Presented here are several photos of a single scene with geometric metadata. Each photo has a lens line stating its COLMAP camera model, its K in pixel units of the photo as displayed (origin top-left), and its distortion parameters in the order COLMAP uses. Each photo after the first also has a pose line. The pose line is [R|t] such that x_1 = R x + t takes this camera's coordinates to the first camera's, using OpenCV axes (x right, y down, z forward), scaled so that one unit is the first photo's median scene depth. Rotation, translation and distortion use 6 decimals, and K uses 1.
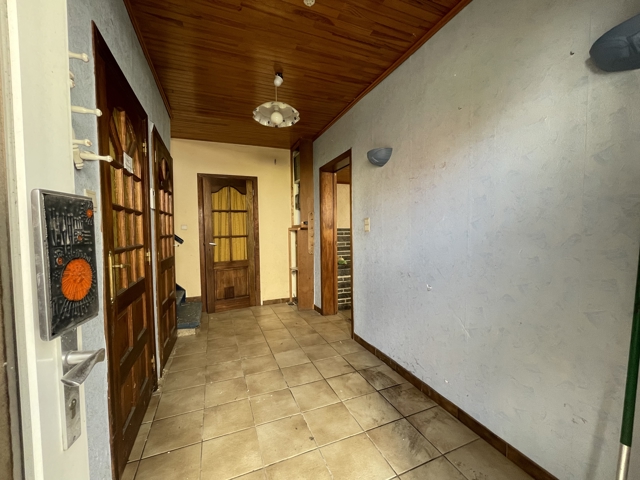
lens RADIAL K [[259.3, 0, 318.2], [0, 259.3, 241.3], [0, 0, 1]] dist [-0.000678, 0.000650]
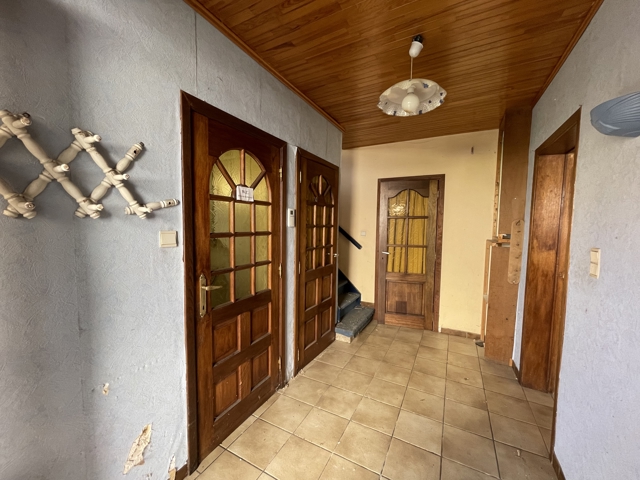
lens RADIAL K [[259.3, 0, 319.3], [0, 259.3, 241.0], [0, 0, 1]] dist [-0.000678, 0.000650]
pose [[0.645952, 0.075423, -0.759643, 0.148886], [-0.054797, 0.997121, 0.052405, -0.067685], [0.761409, 0.007775, 0.648226, 0.199258]]
